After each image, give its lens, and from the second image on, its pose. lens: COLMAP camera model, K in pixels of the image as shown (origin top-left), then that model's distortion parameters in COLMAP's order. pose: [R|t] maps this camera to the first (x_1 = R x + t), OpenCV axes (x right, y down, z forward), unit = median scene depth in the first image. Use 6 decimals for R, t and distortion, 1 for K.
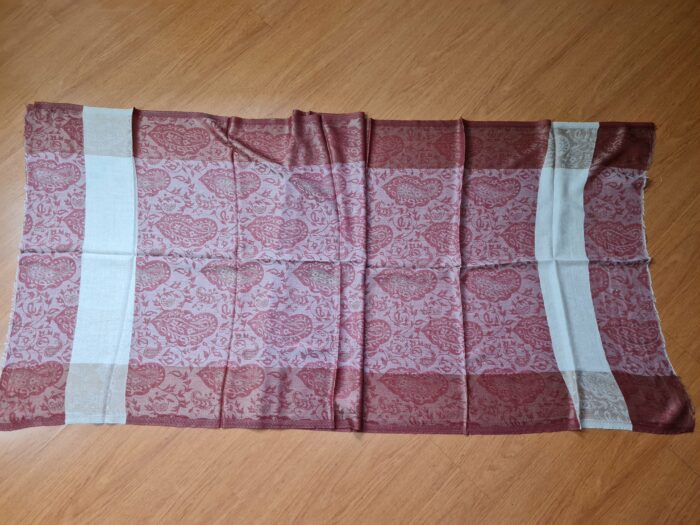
lens RADIAL K [[529.2, 0, 350.0], [0, 529.2, 262.5], [0, 0, 1]] dist [0.008155, -0.002728]
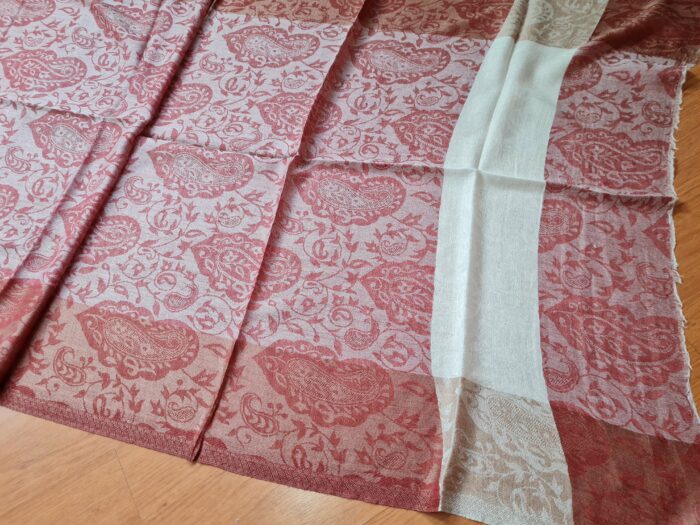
lens RADIAL K [[529.2, 0, 350.0], [0, 529.2, 262.5], [0, 0, 1]] dist [0.008155, -0.002728]
pose [[0.967312, 0.177555, -0.181055, 0.384921], [-0.211702, 0.958468, -0.191107, 0.209495], [0.139604, 0.223189, 0.964727, 0.517792]]
